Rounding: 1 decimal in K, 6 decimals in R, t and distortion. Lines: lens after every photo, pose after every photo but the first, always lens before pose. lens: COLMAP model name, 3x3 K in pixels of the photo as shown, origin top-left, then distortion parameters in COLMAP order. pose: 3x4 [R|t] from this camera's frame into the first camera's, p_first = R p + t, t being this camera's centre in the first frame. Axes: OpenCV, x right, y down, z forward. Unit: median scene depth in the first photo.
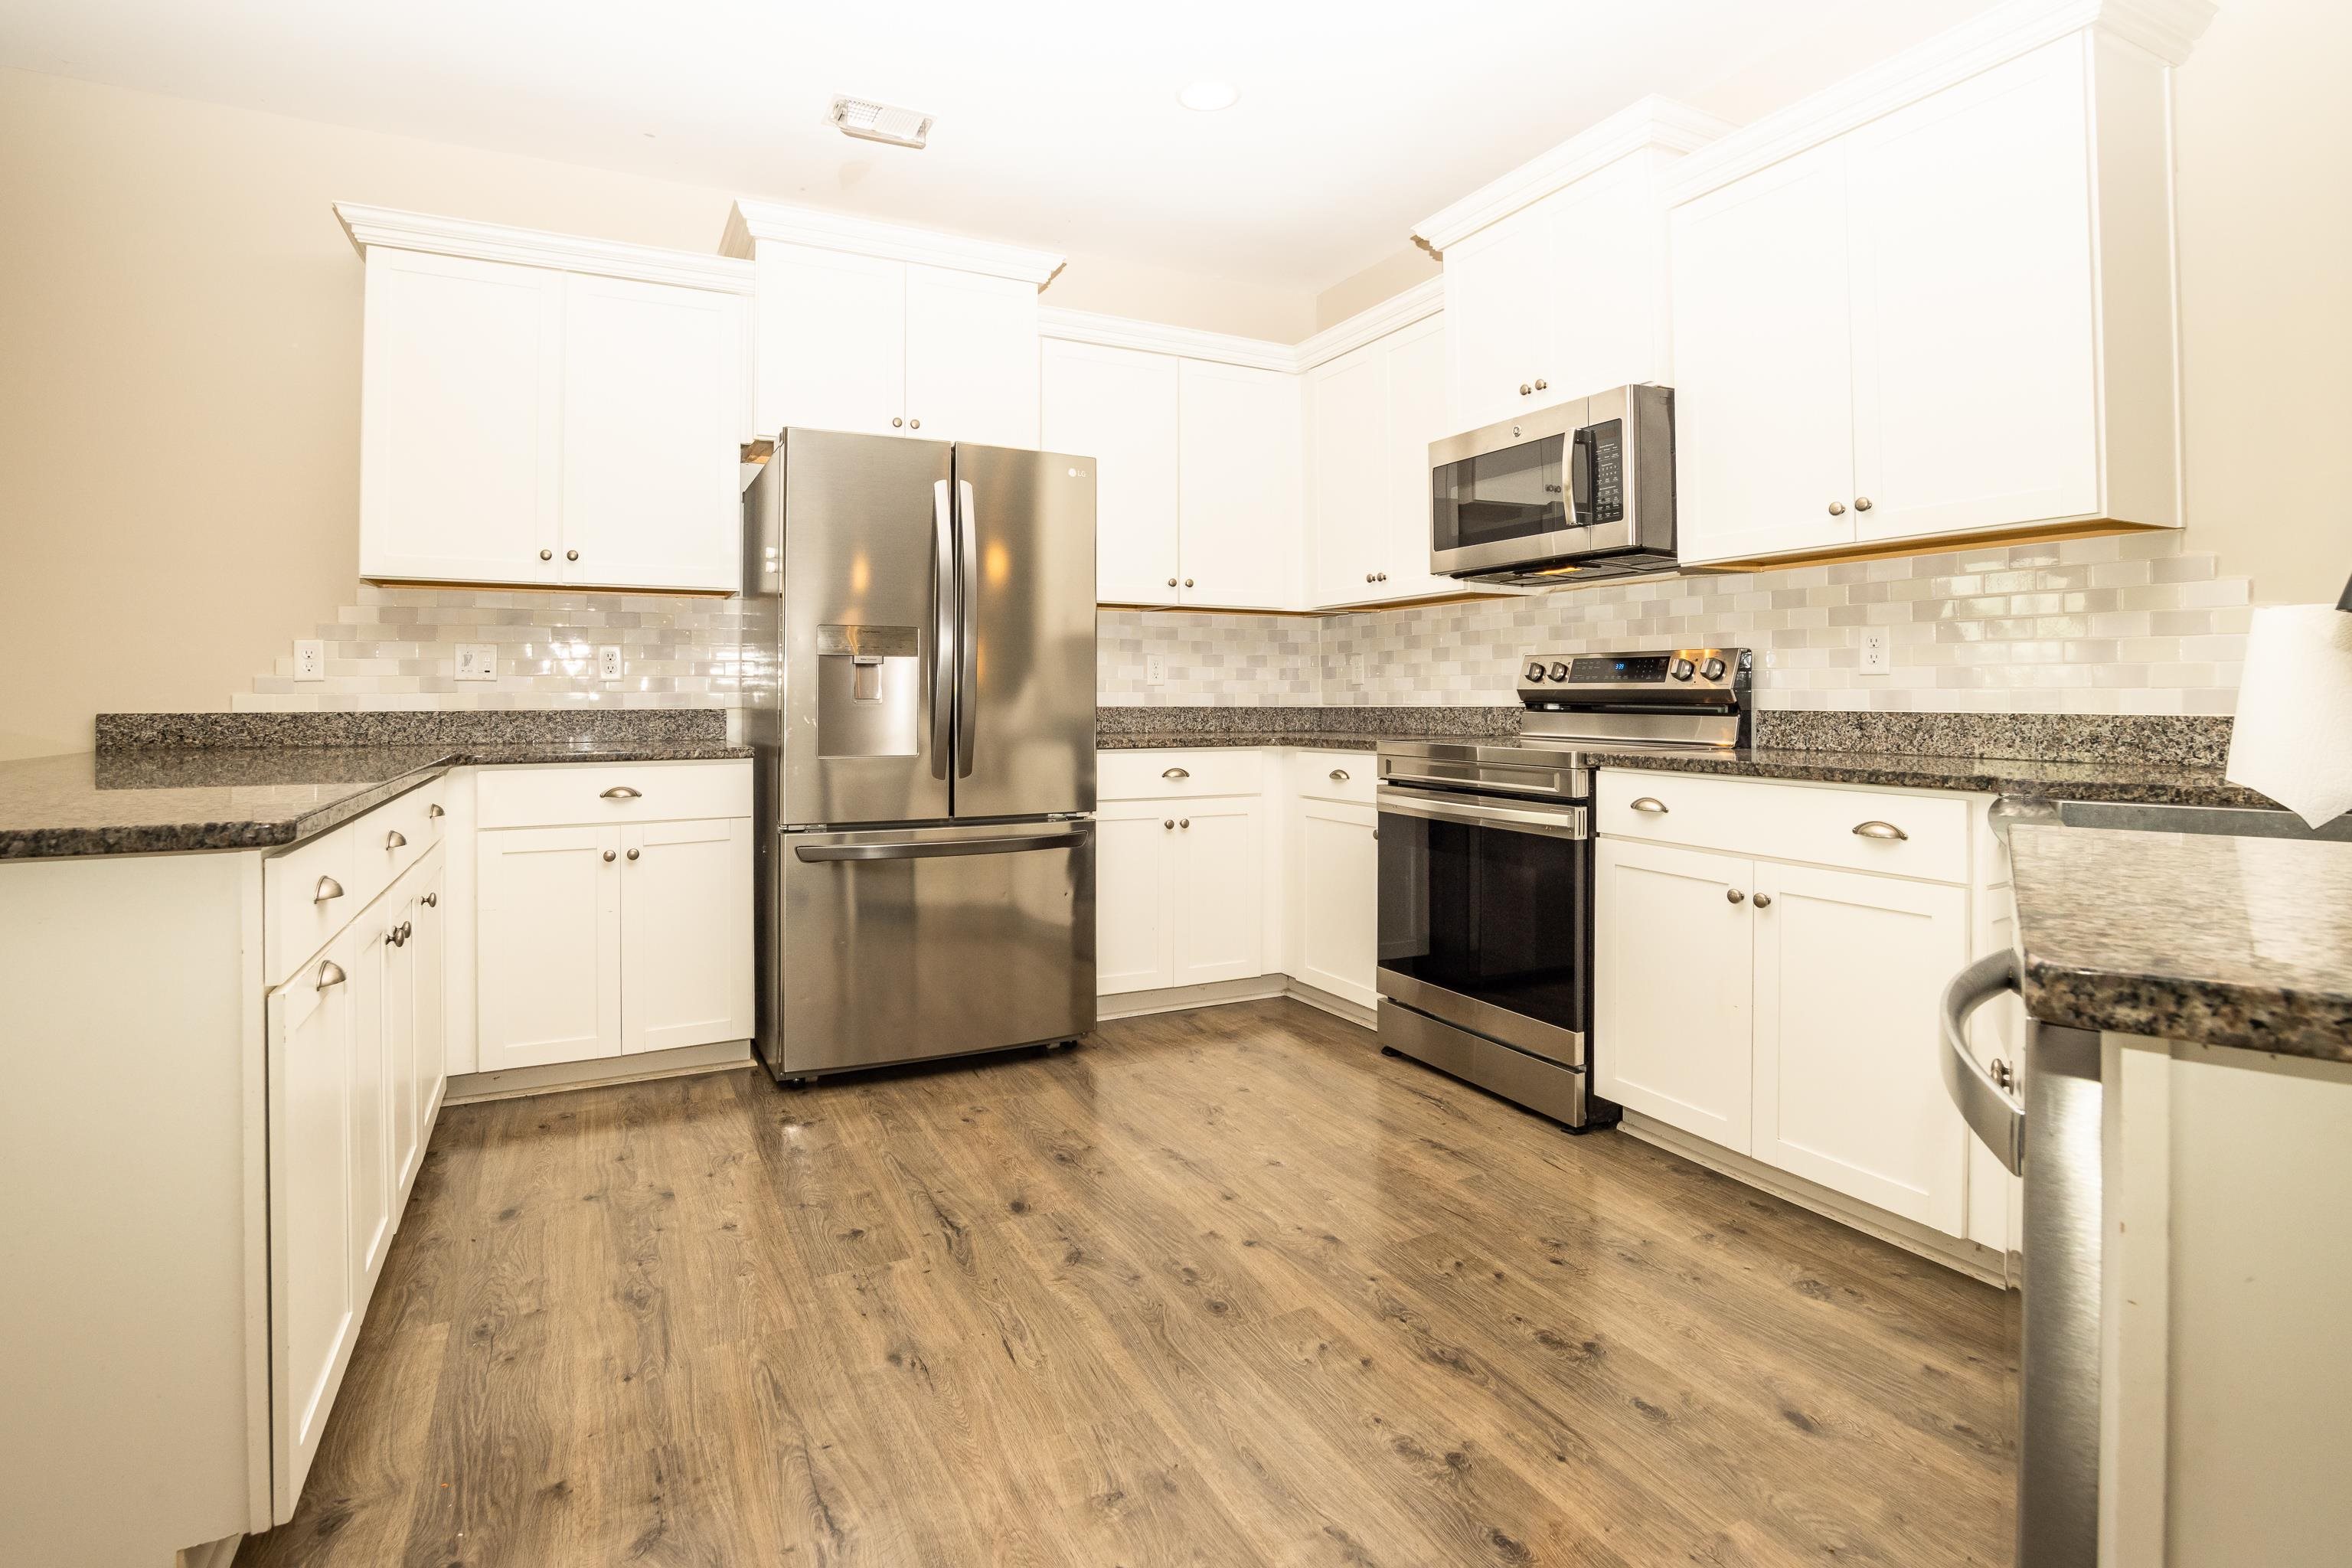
lens RADIAL K [[1129.5, 0, 1174.1], [0, 1129.5, 692.8], [0, 0, 1]] dist [-0.027048, 0.004138]
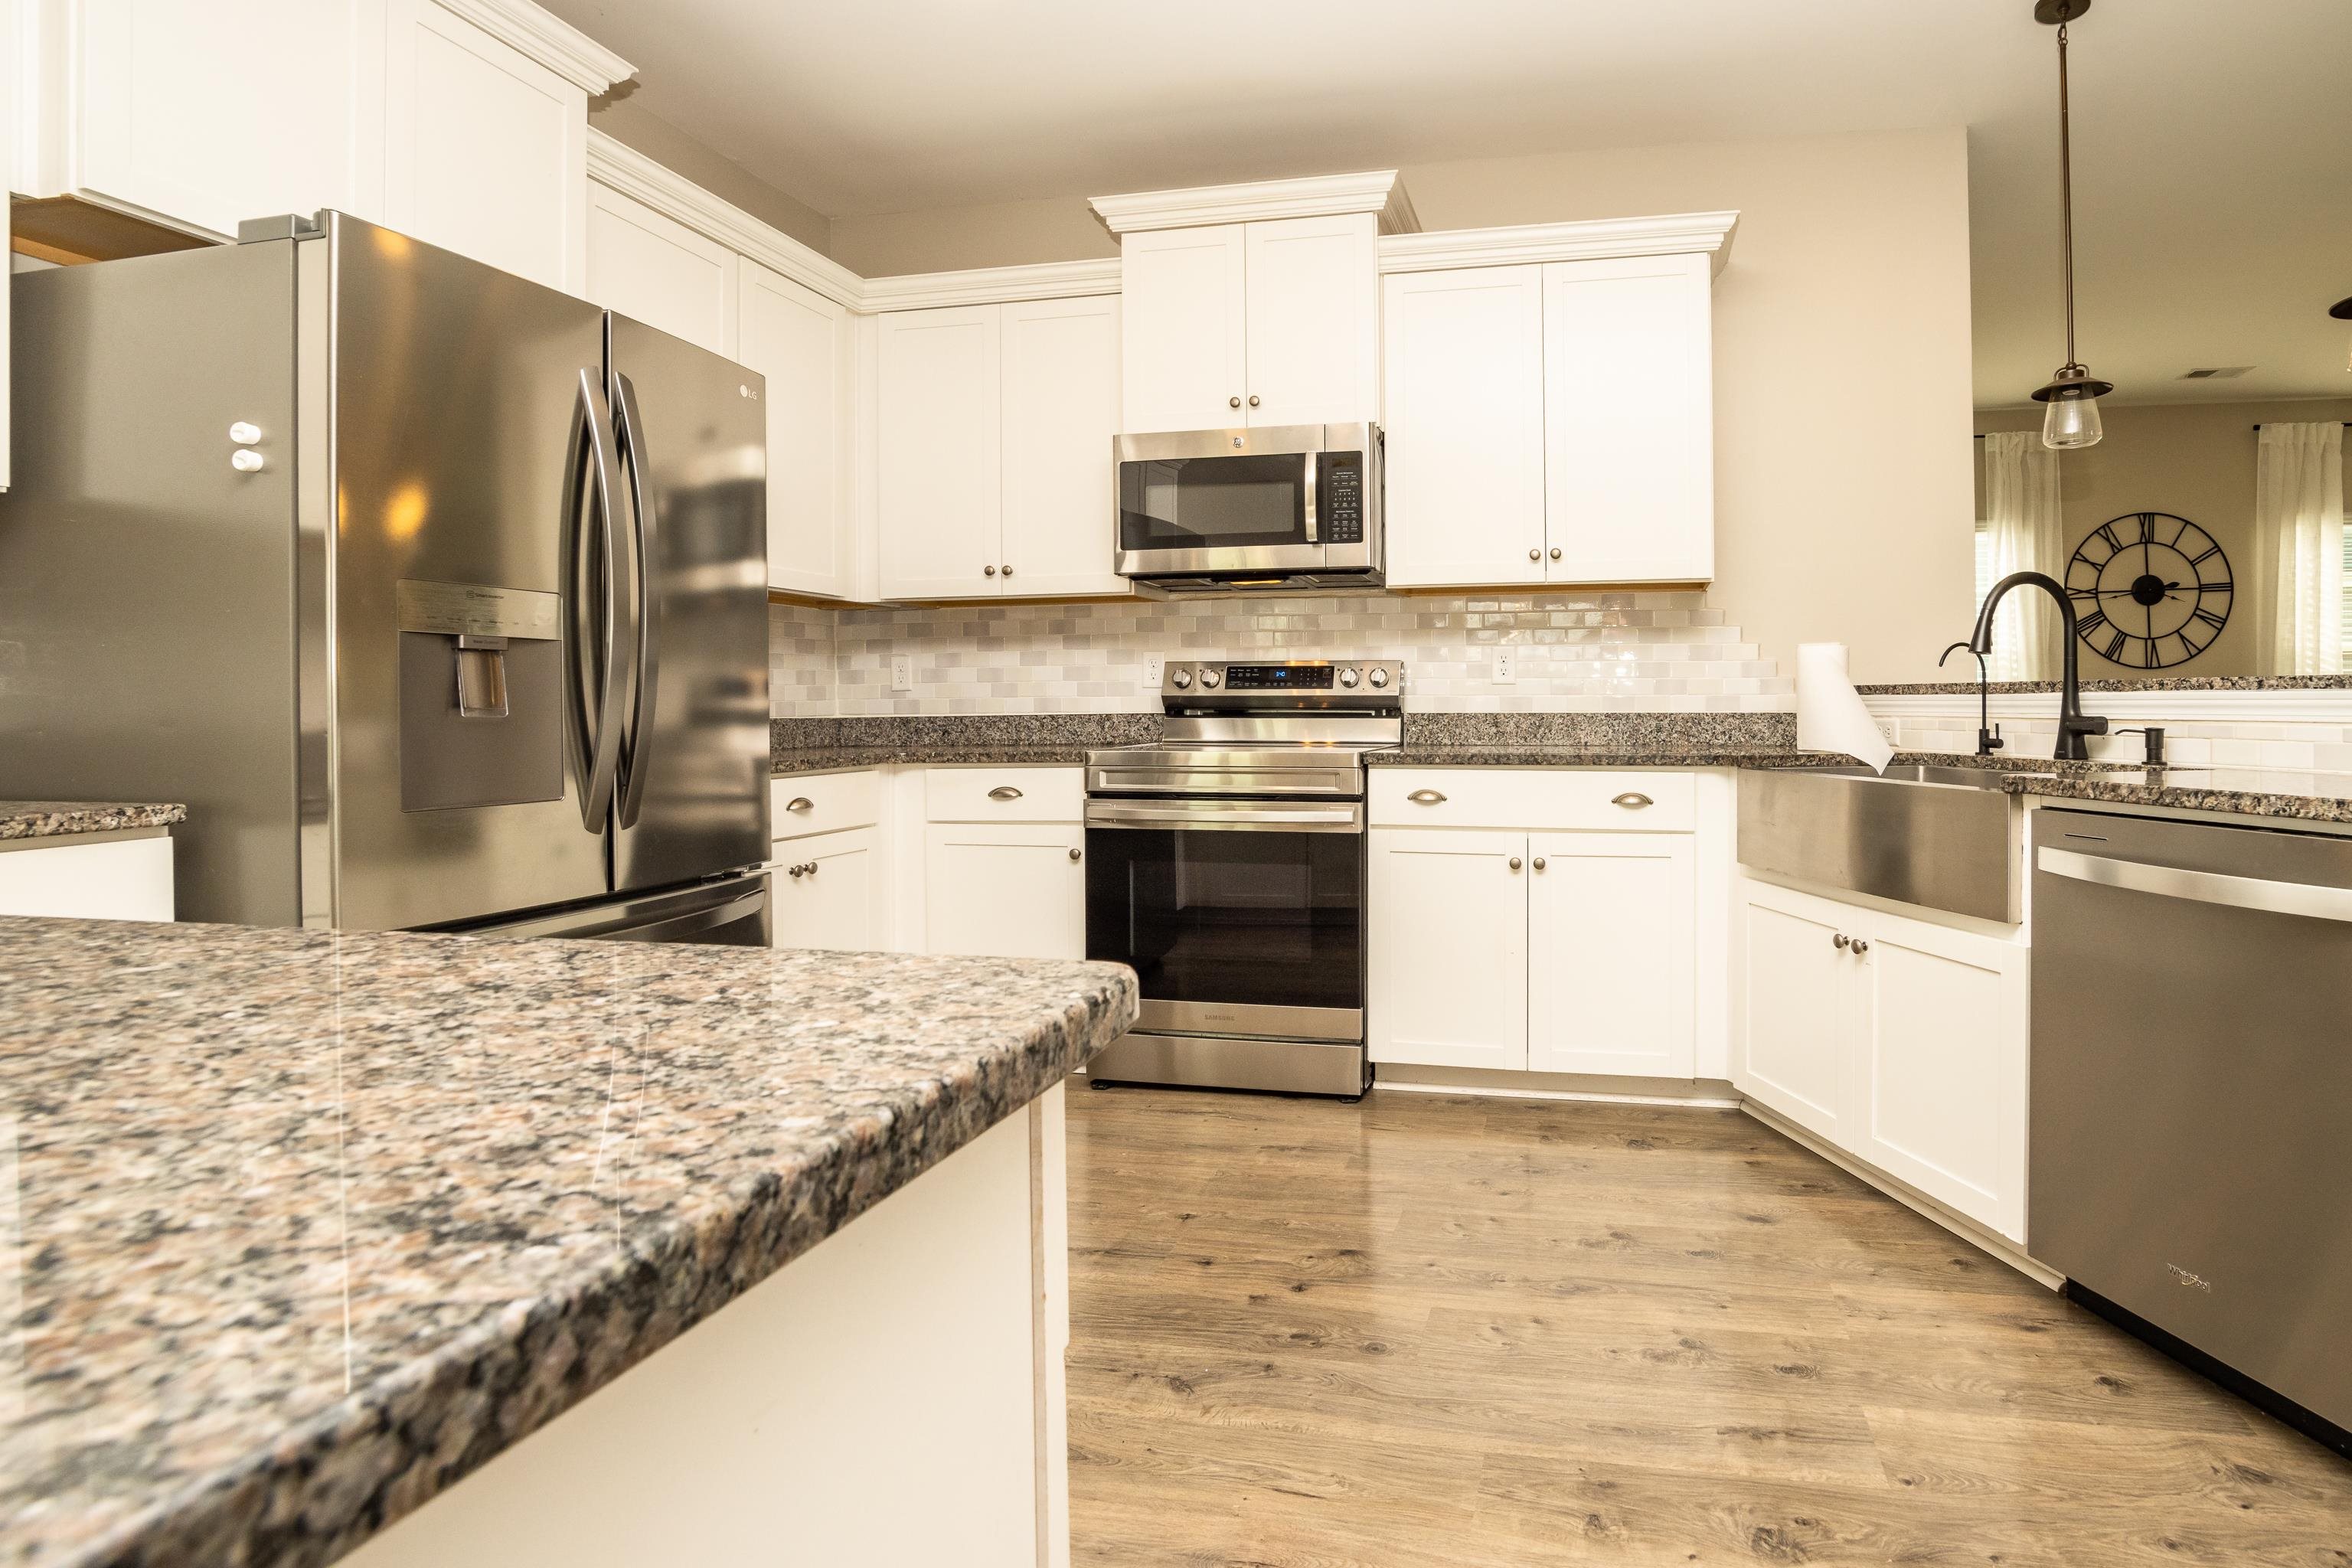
lens RADIAL K [[1204.8, 0, 1245.5], [0, 1204.8, 718.2], [0, 0, 1]] dist [-0.031380, -0.002676]
pose [[0.624634, -0.010975, 0.780840, -0.600879], [0.002126, 0.999921, 0.012354, 0.004562], [-0.780914, -0.006056, 0.624609, 0.344839]]
